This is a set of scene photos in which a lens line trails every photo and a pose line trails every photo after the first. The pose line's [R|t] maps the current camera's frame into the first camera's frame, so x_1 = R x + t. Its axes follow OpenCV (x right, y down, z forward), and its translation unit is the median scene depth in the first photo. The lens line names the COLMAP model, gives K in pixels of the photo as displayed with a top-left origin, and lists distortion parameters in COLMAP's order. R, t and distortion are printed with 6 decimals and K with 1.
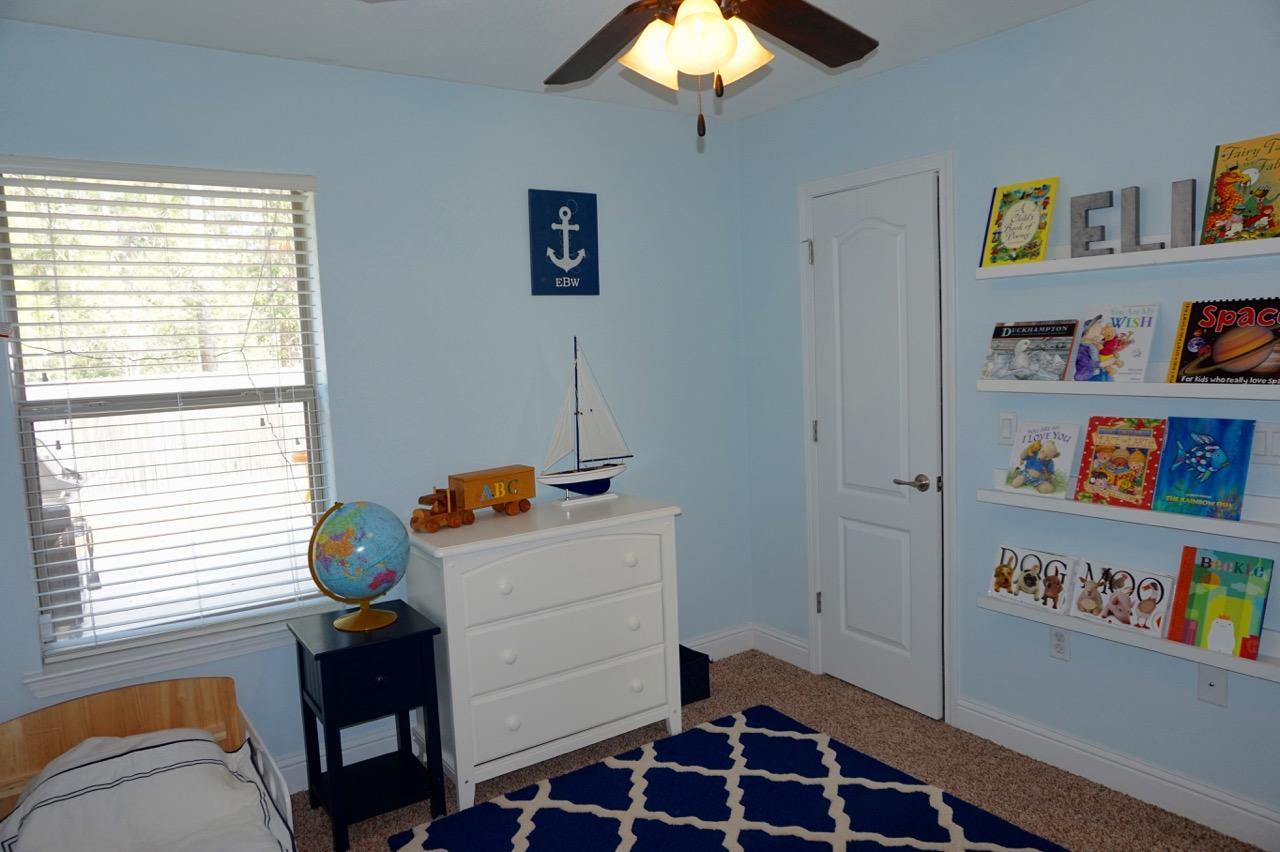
lens RADIAL K [[864.4, 0, 642.6], [0, 864.4, 425.0], [0, 0, 1]] dist [-0.056905, 0.037374]
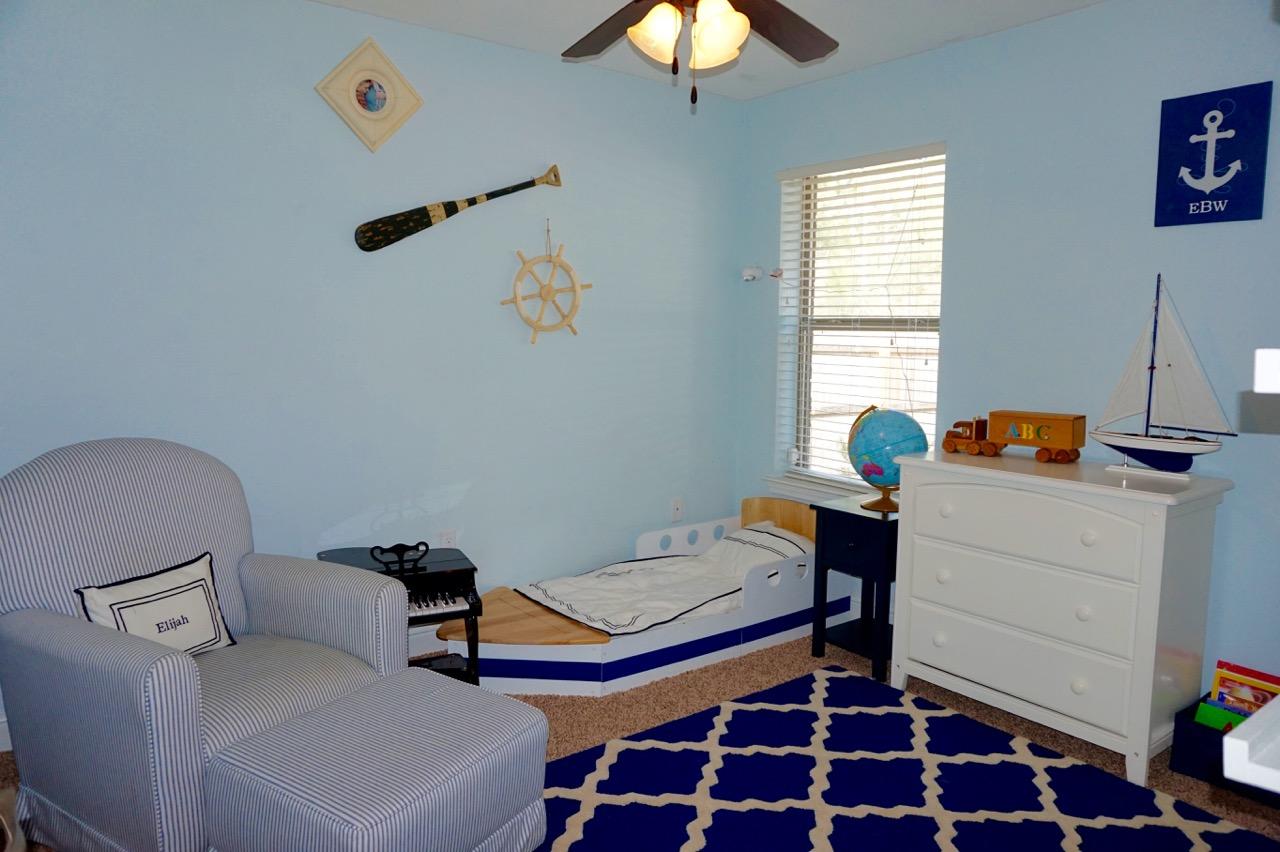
lens RADIAL K [[864.4, 0, 642.6], [0, 864.4, 425.0], [0, 0, 1]] dist [-0.056905, 0.037374]
pose [[0.053089, 0.154699, -0.986534, 0.710511], [-0.108466, 0.982976, 0.148304, -0.026781], [0.992682, 0.099132, 0.068965, 0.457111]]
